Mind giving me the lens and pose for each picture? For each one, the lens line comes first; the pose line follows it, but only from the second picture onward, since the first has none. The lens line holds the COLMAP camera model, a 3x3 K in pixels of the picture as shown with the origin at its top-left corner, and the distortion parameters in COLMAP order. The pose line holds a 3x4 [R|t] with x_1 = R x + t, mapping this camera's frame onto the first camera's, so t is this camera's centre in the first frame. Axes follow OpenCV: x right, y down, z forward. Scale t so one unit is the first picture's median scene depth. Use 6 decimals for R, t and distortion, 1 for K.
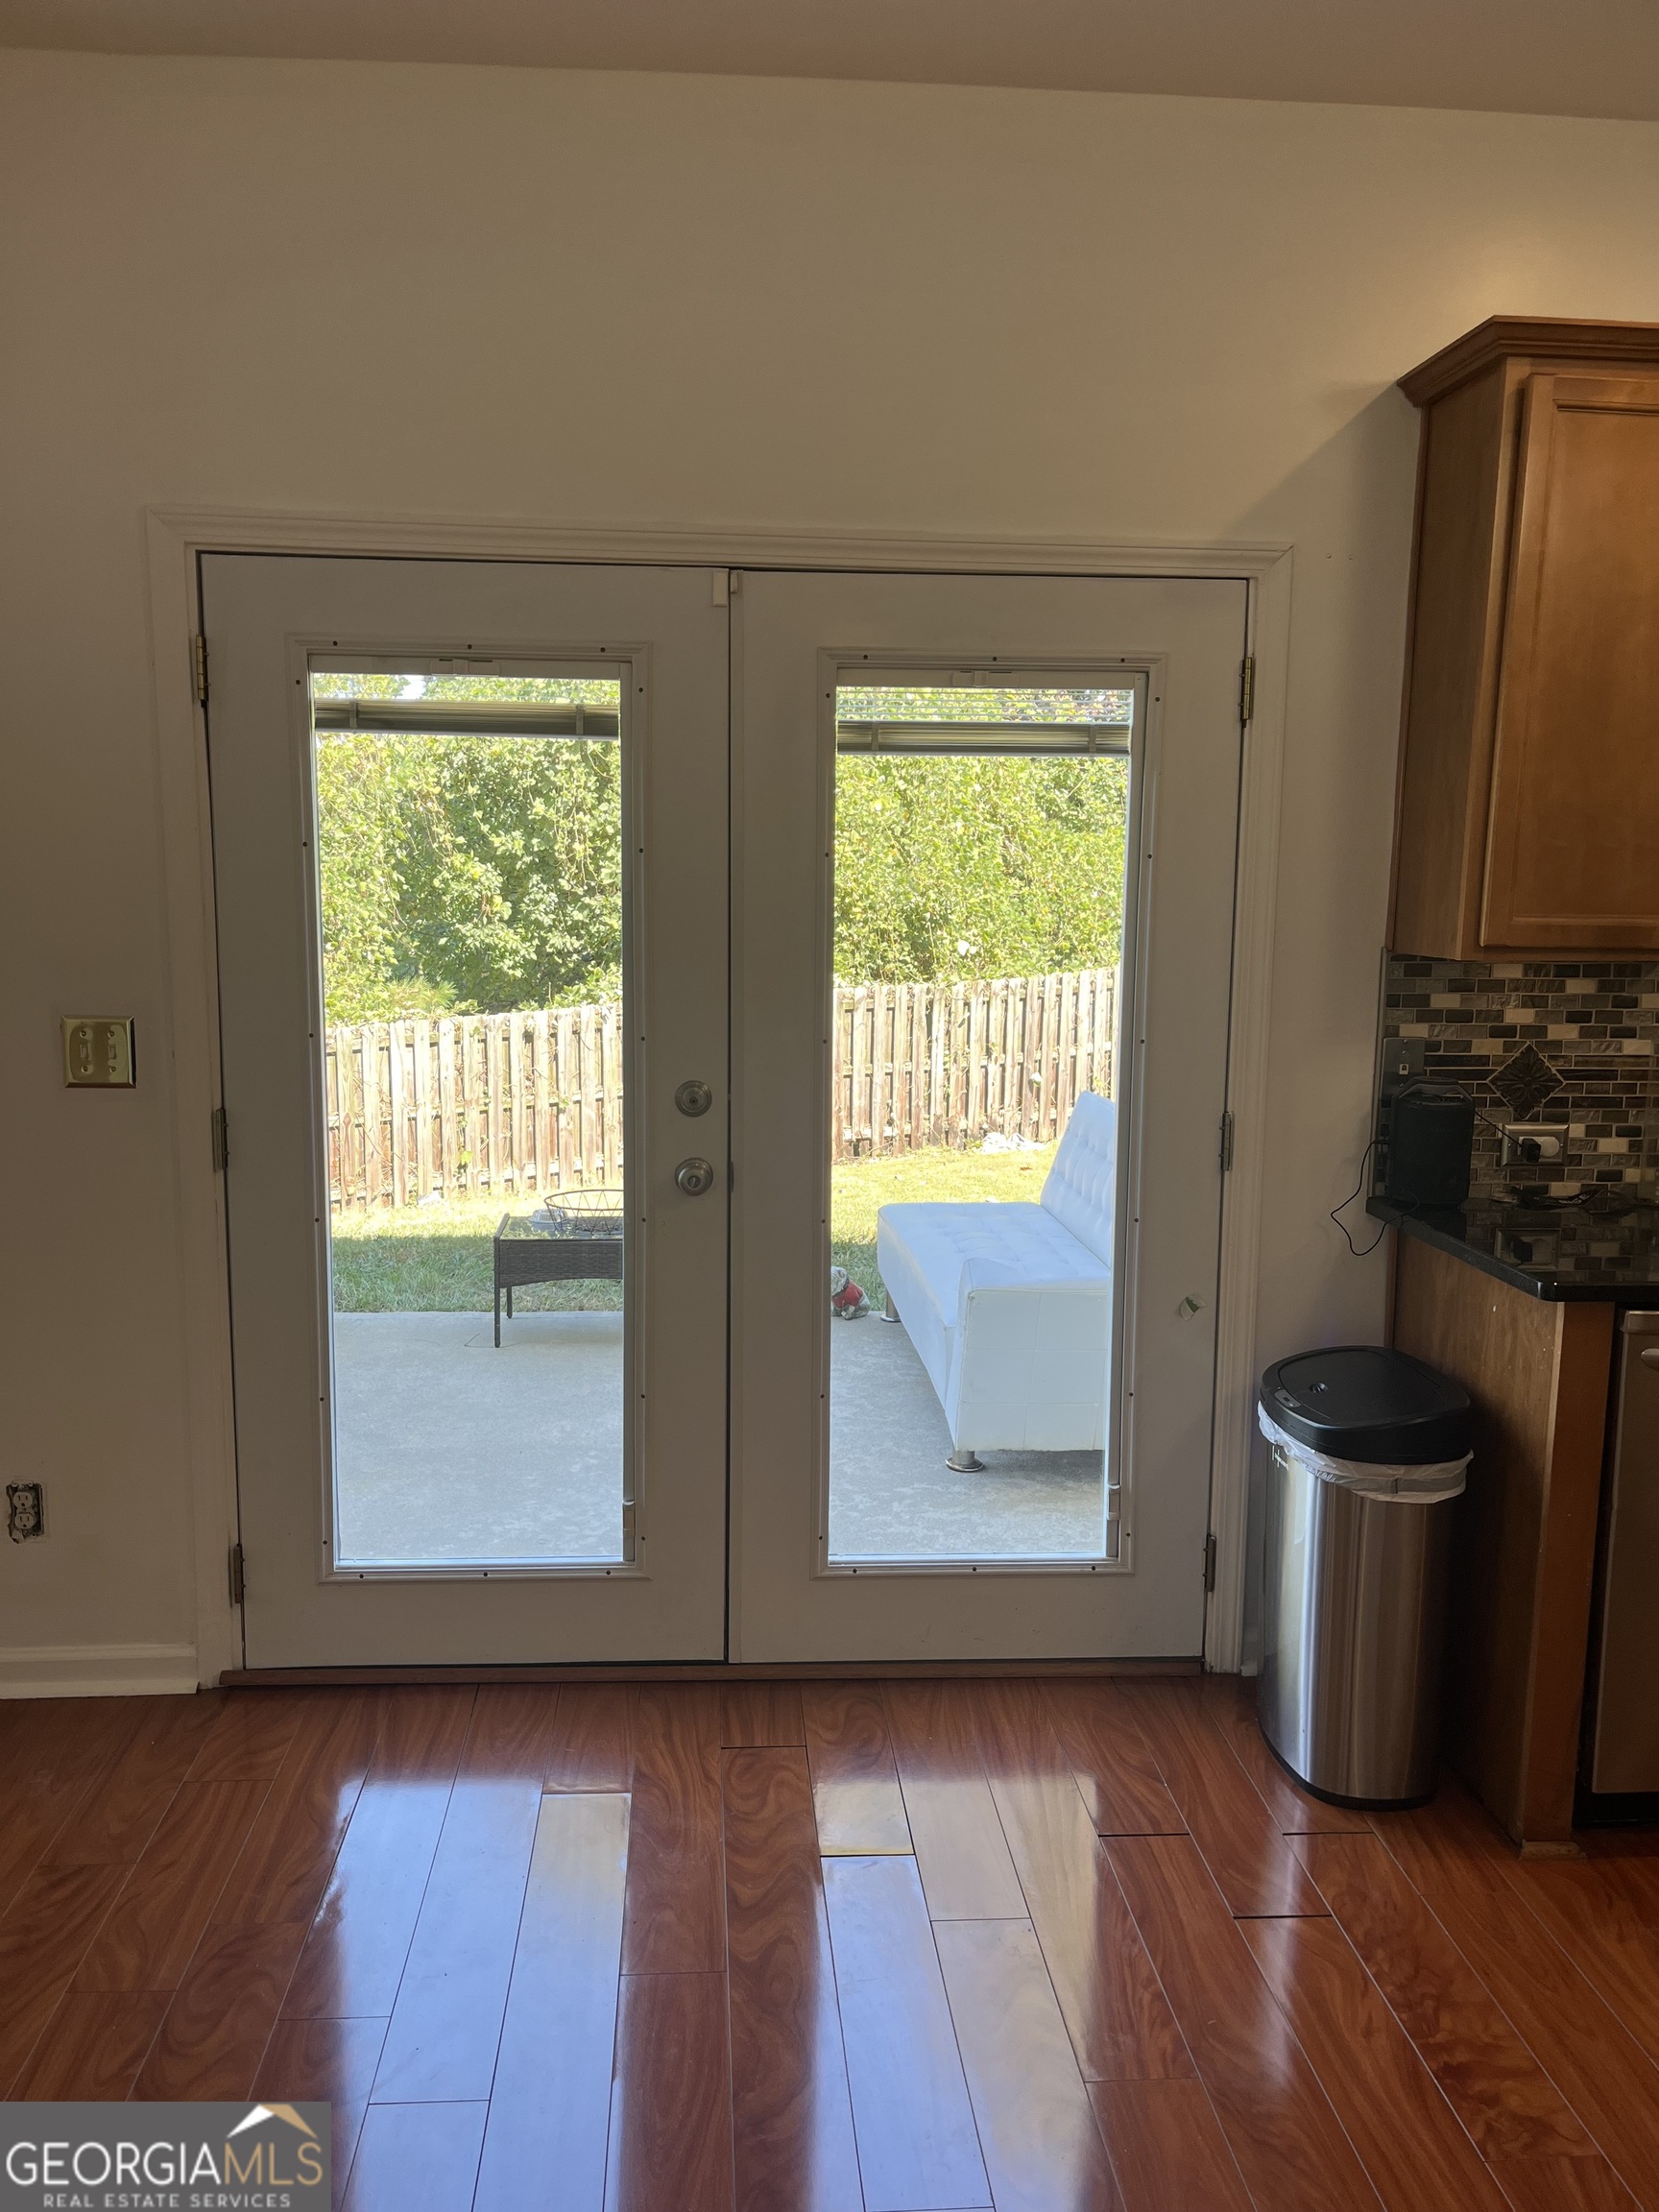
lens RADIAL K [[1677.5, 0, 827.2], [0, 1677.5, 1173.3], [0, 0, 1]] dist [0.012374, -0.000589]
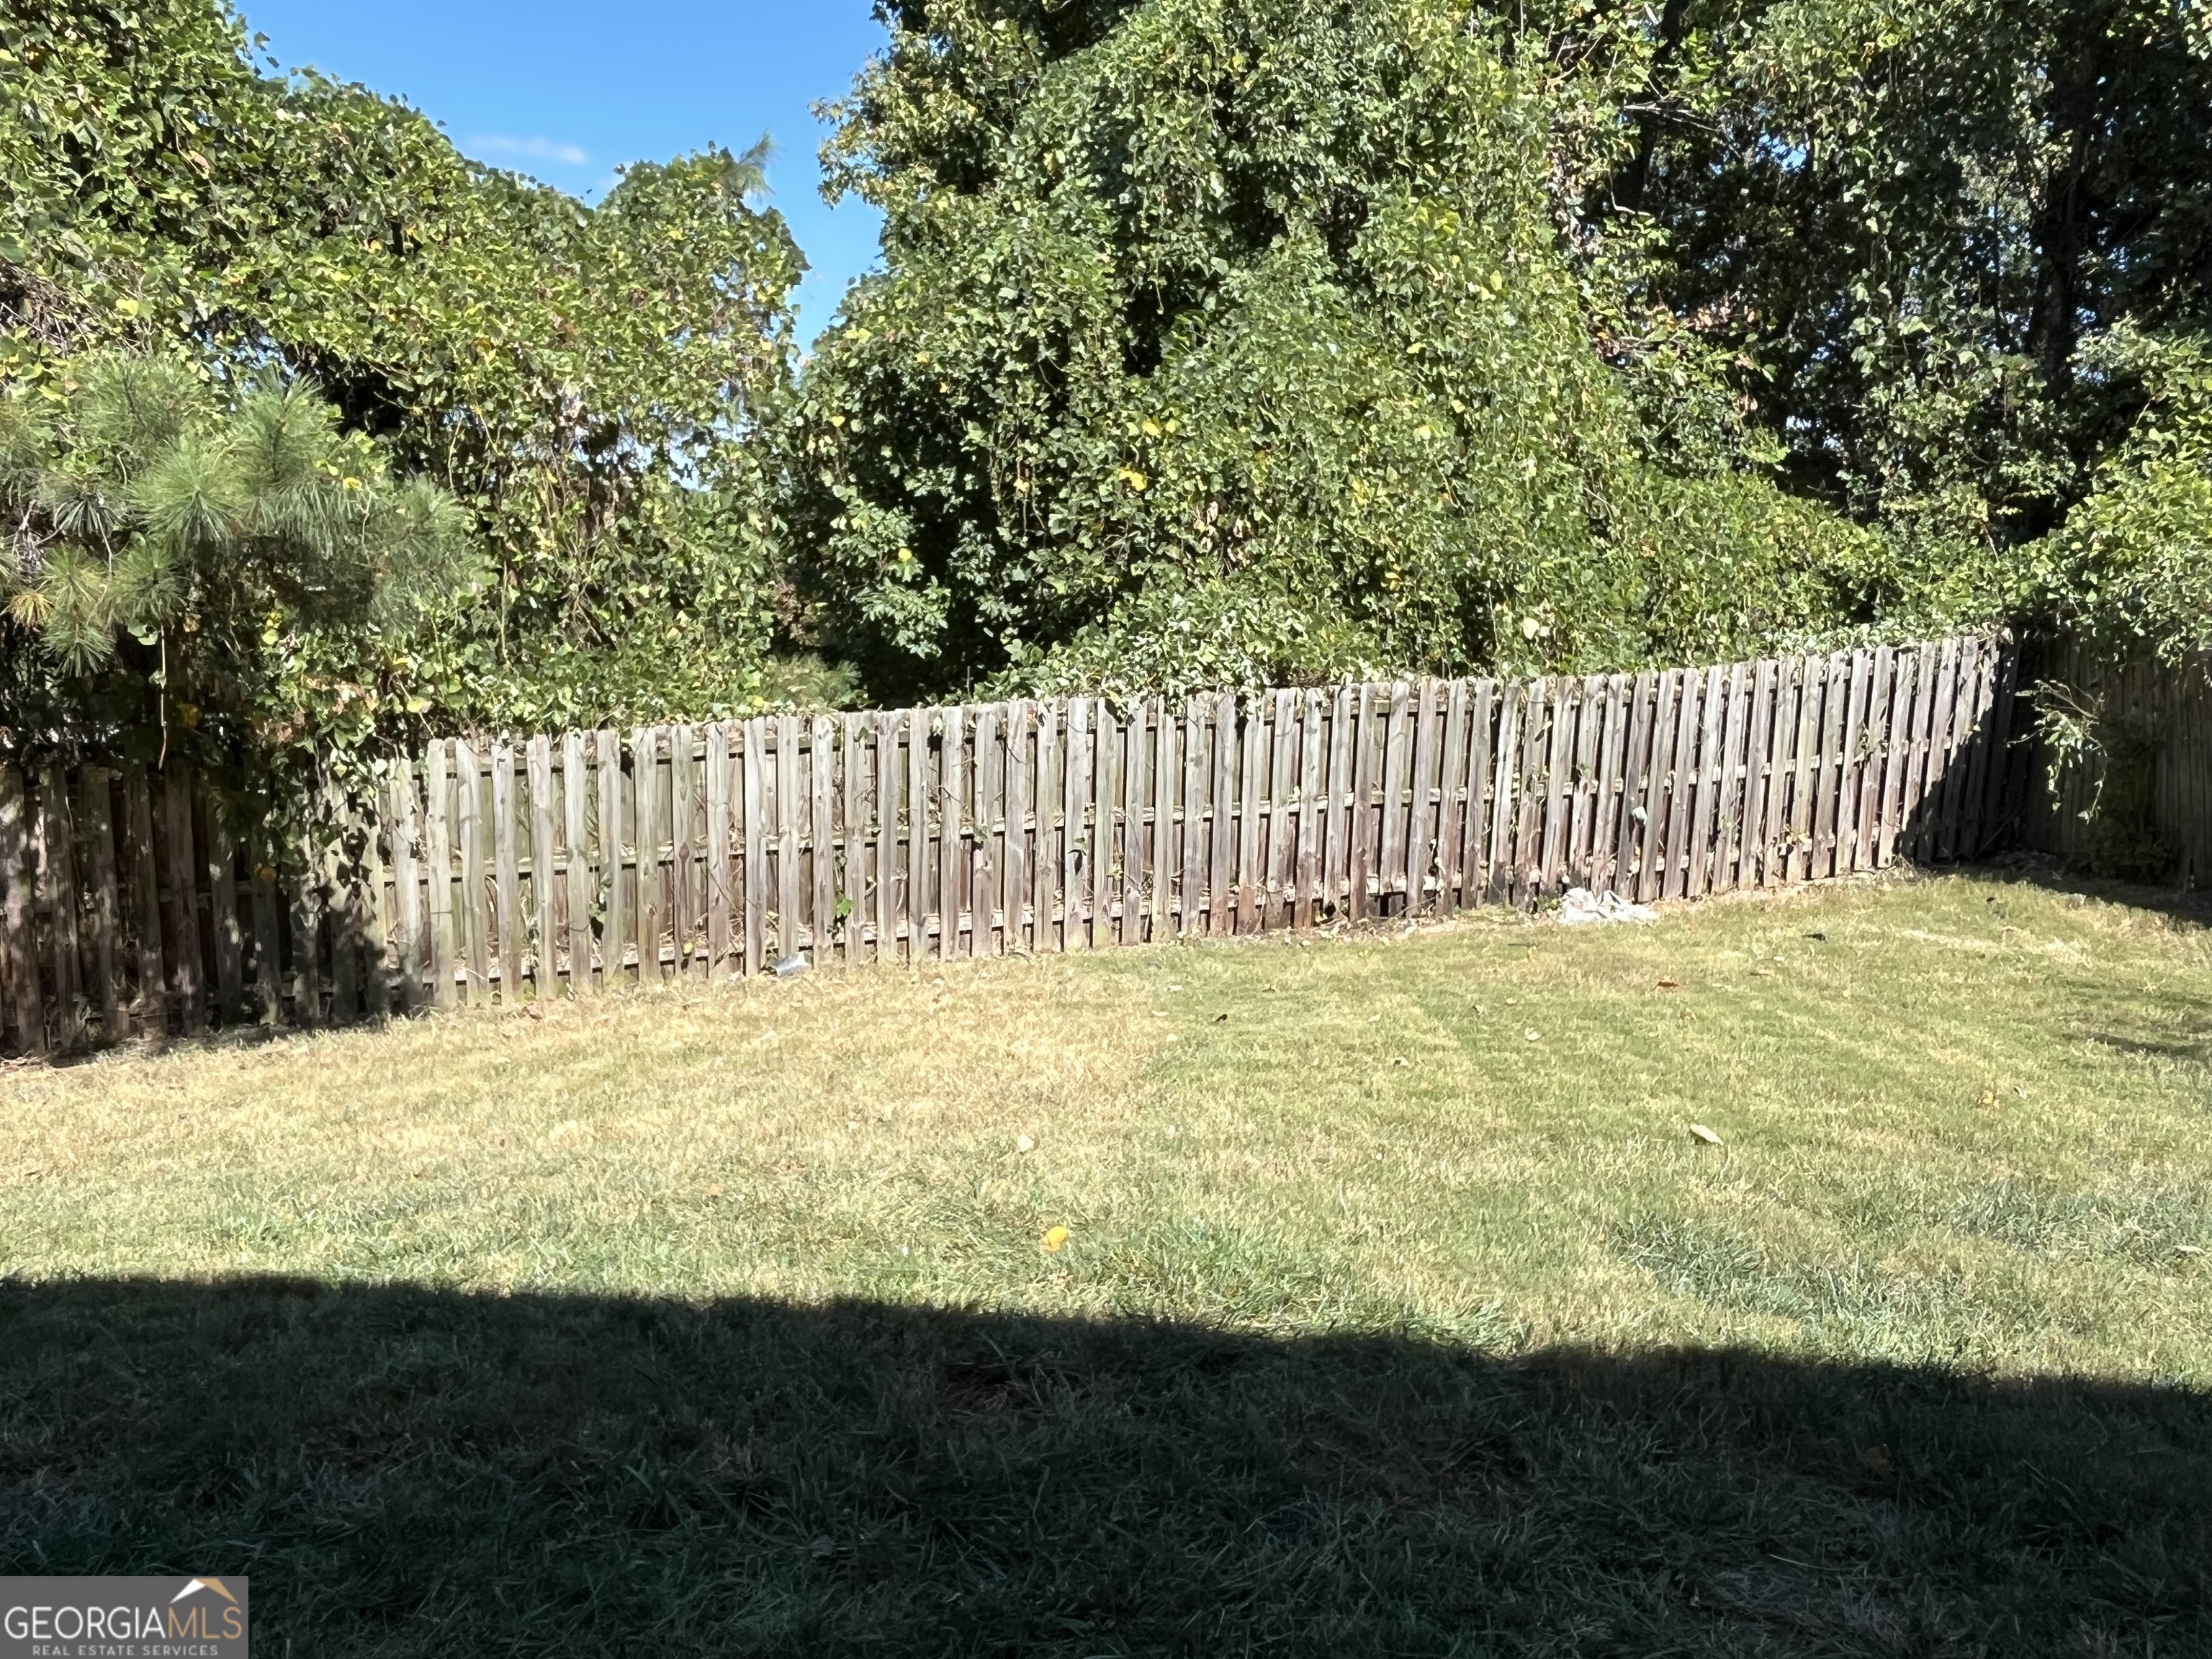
lens RADIAL K [[1607.5, 0, 1103.3], [0, 1607.5, 831.2], [0, 0, 1]] dist [-0.057575, 0.001023]
pose [[0.992534, 0.035278, -0.116756, -0.022870], [-0.034819, 0.999376, 0.005974, -0.046123], [0.116894, -0.001865, 0.993143, 0.300220]]
